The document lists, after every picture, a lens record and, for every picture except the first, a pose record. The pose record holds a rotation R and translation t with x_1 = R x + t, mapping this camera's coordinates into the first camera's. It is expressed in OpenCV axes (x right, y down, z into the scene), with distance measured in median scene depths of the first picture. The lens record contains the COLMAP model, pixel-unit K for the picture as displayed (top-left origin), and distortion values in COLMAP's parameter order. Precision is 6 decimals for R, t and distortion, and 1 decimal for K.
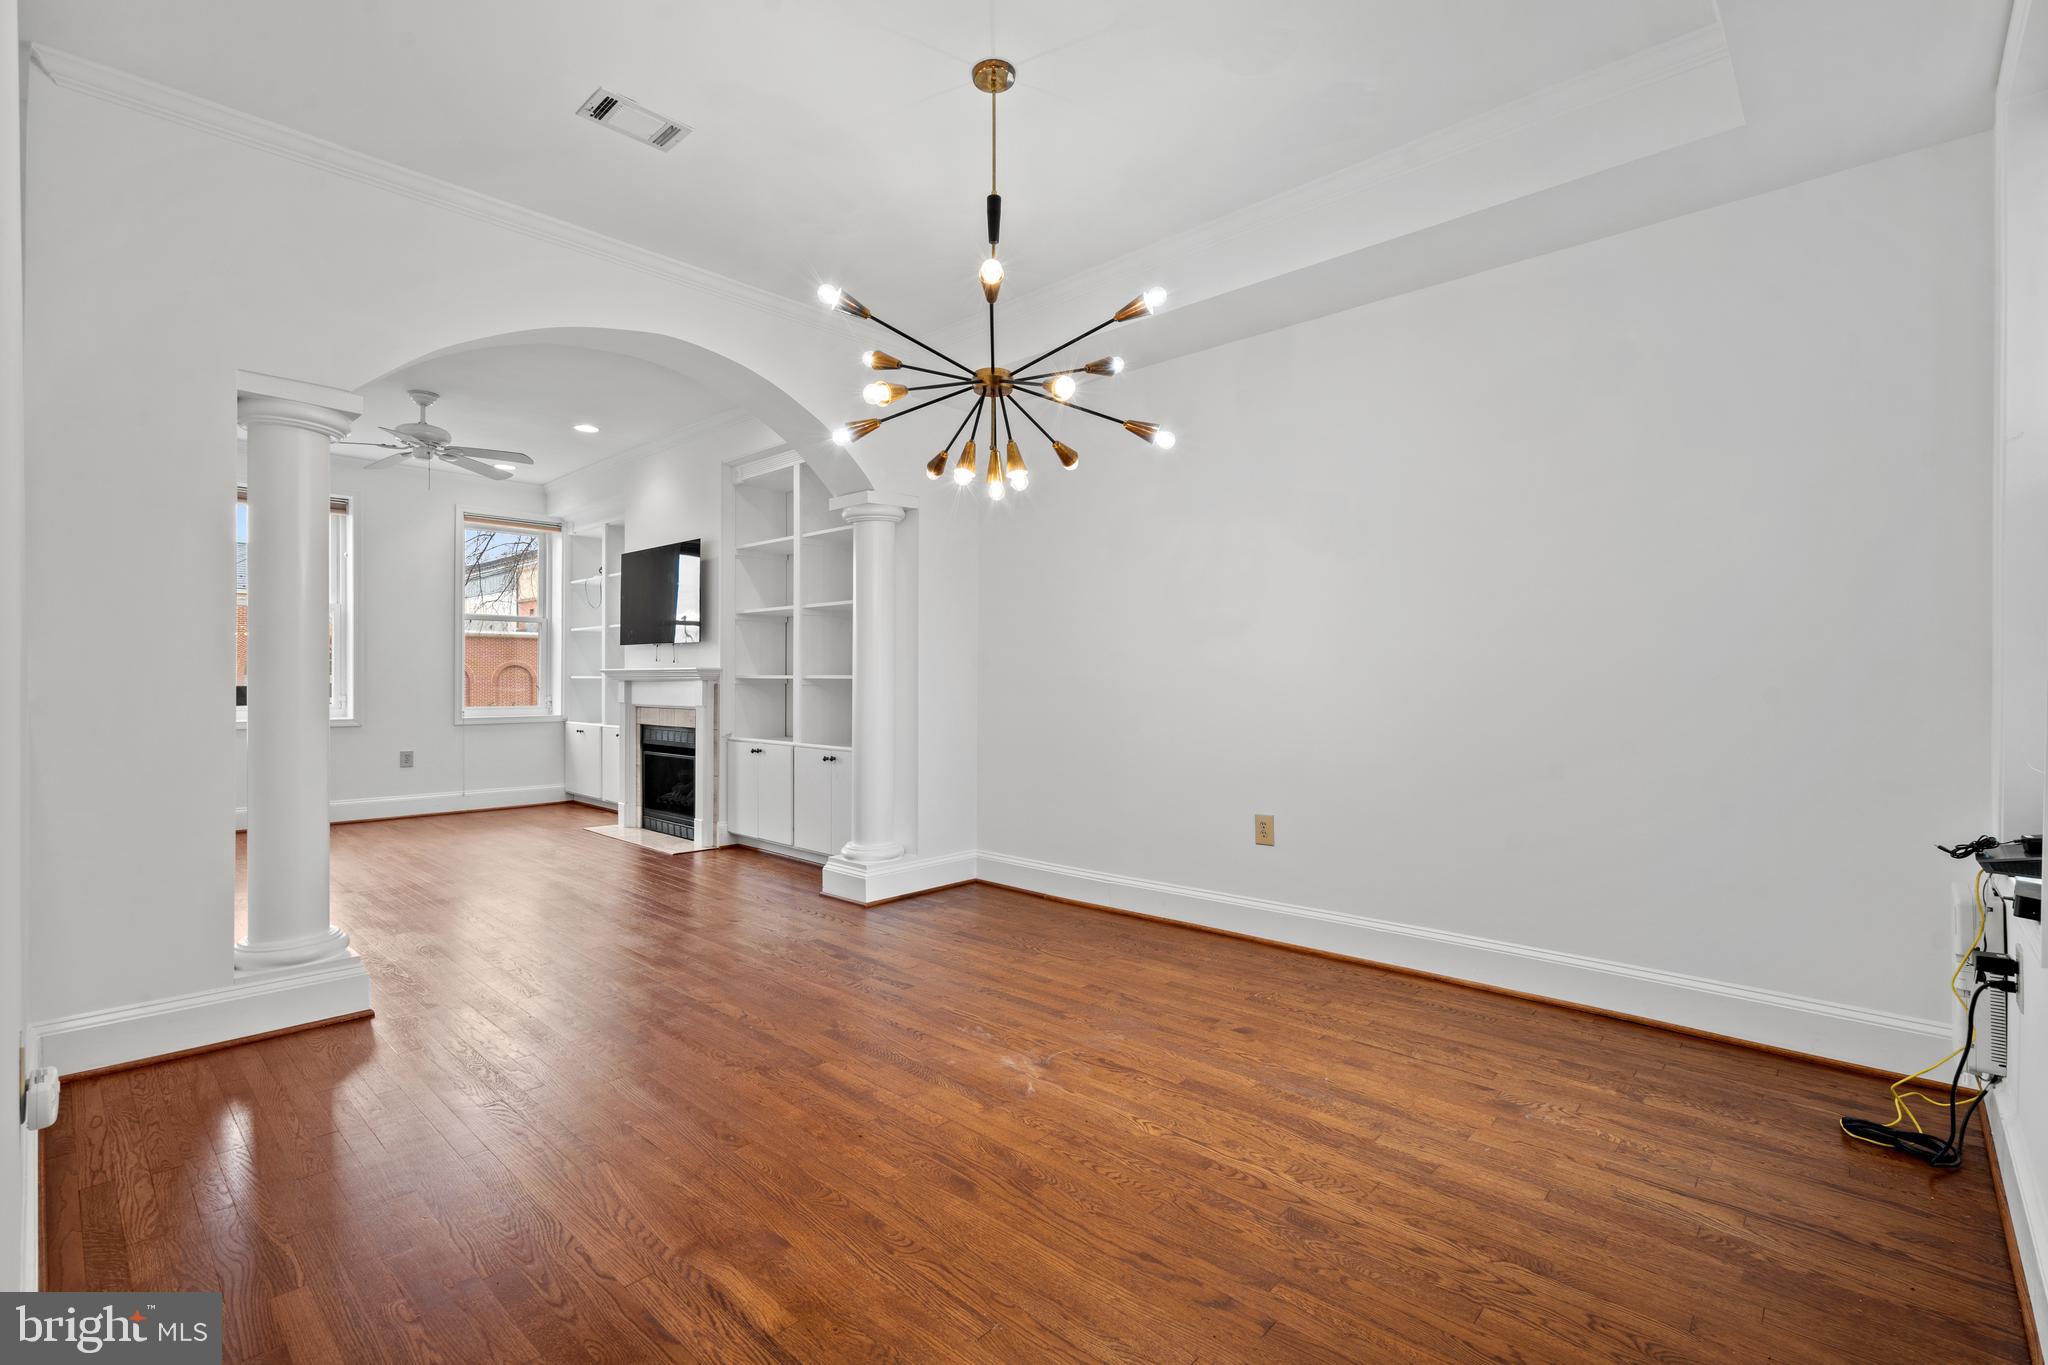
lens RADIAL K [[926.9, 0, 1017.0], [0, 926.9, 682.0], [0, 0, 1]] dist [-0.004141, 0.000134]
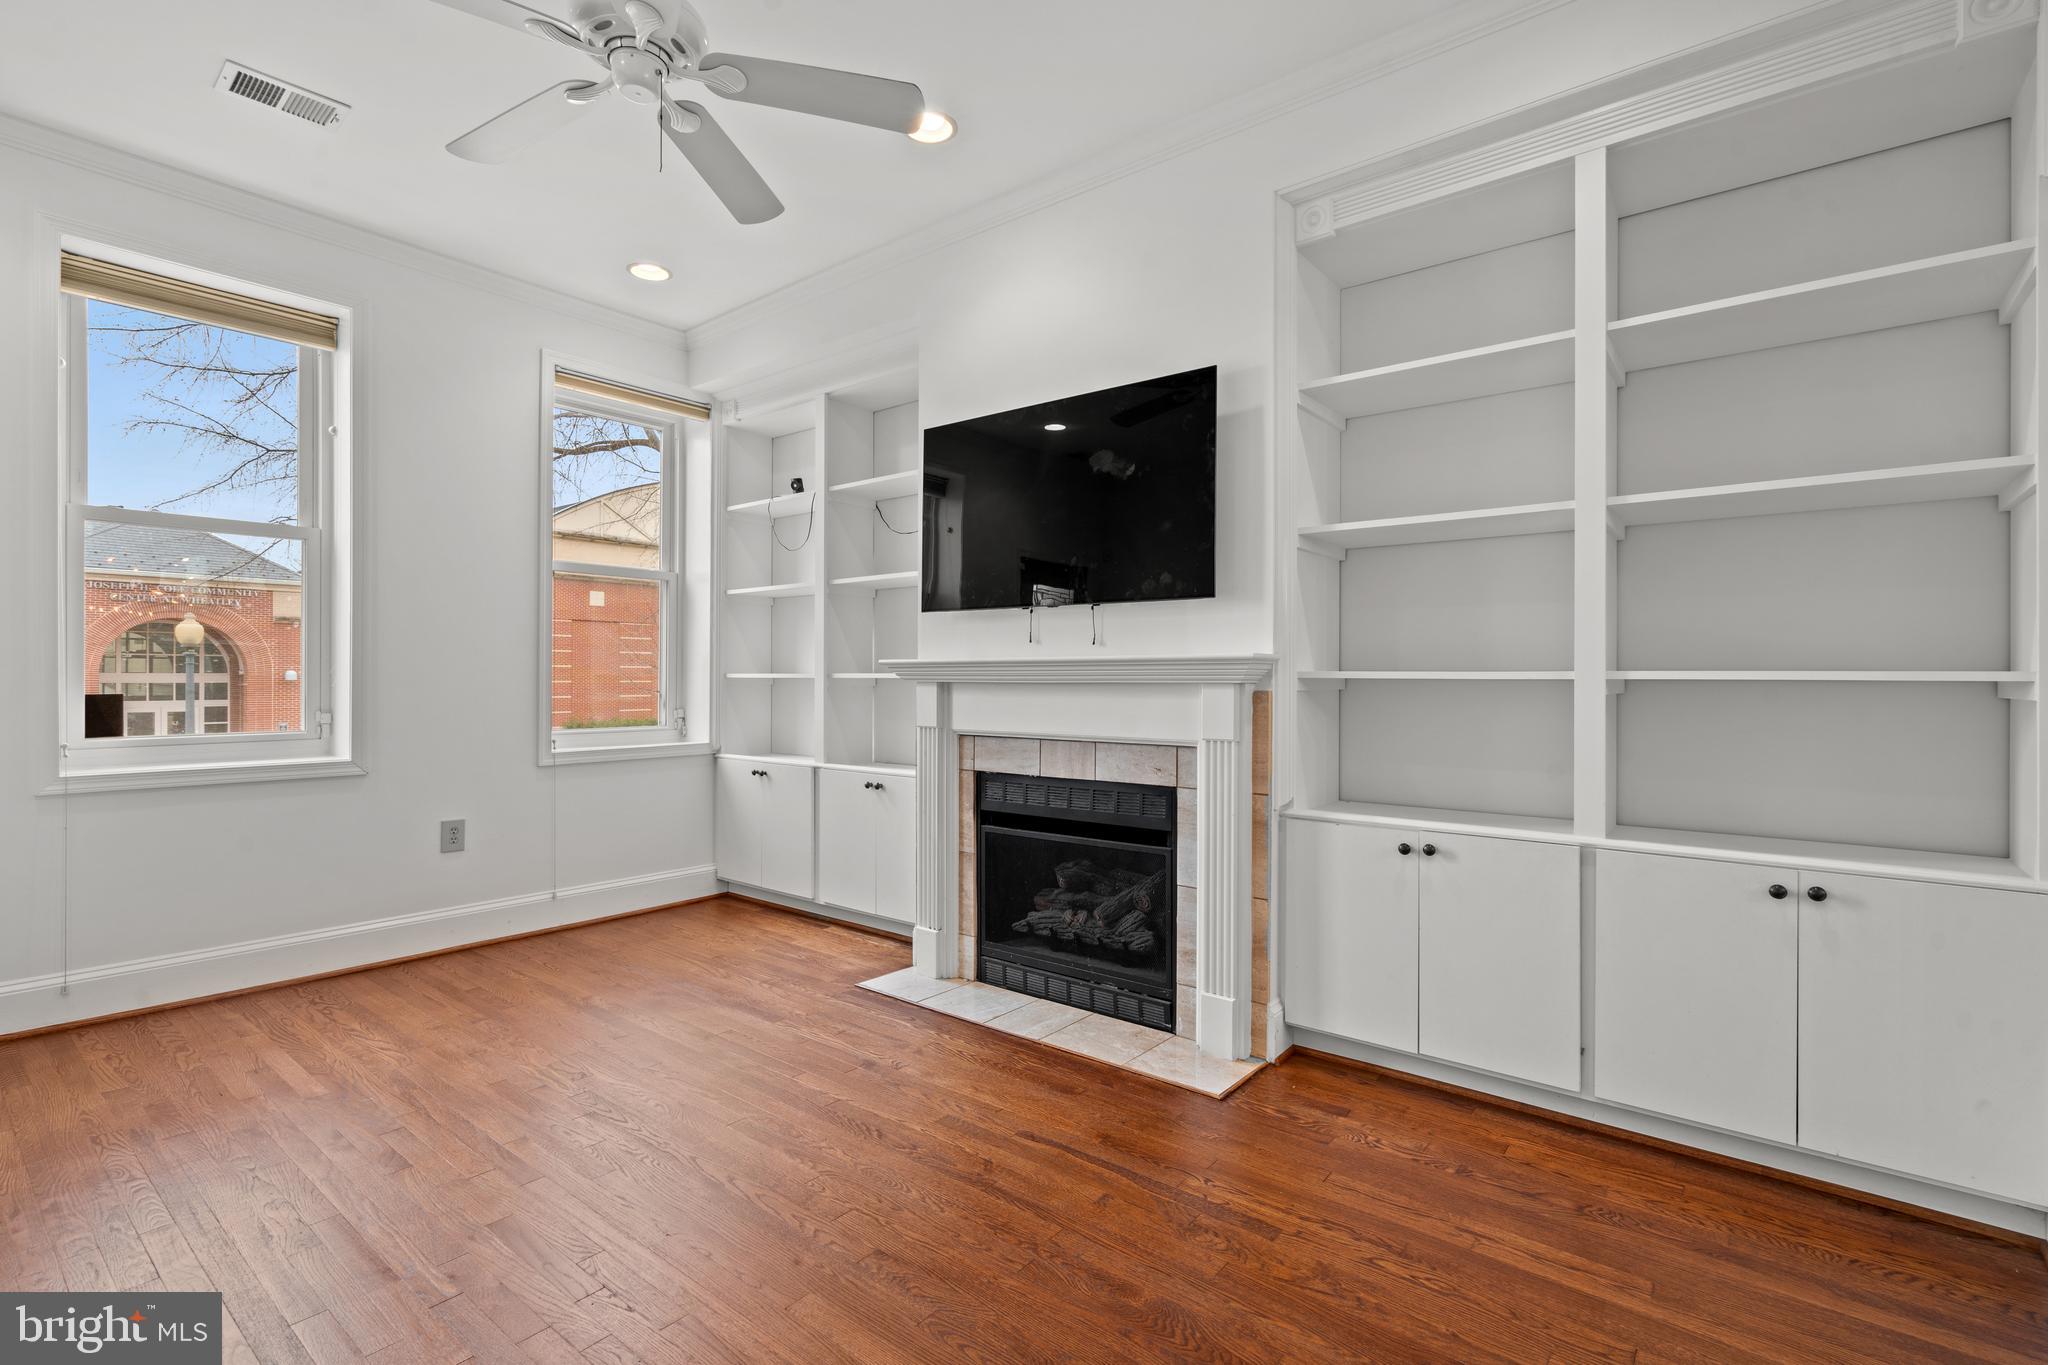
lens RADIAL K [[944.9, 0, 1009.7], [0, 944.9, 674.3], [0, 0, 1]] dist [-0.001826, 0.000473]
pose [[0.997277, -0.000178, 0.073742, -0.429296], [0.000656, 0.999979, -0.006459, -0.002664], [-0.073739, 0.006490, 0.997256, 0.501106]]
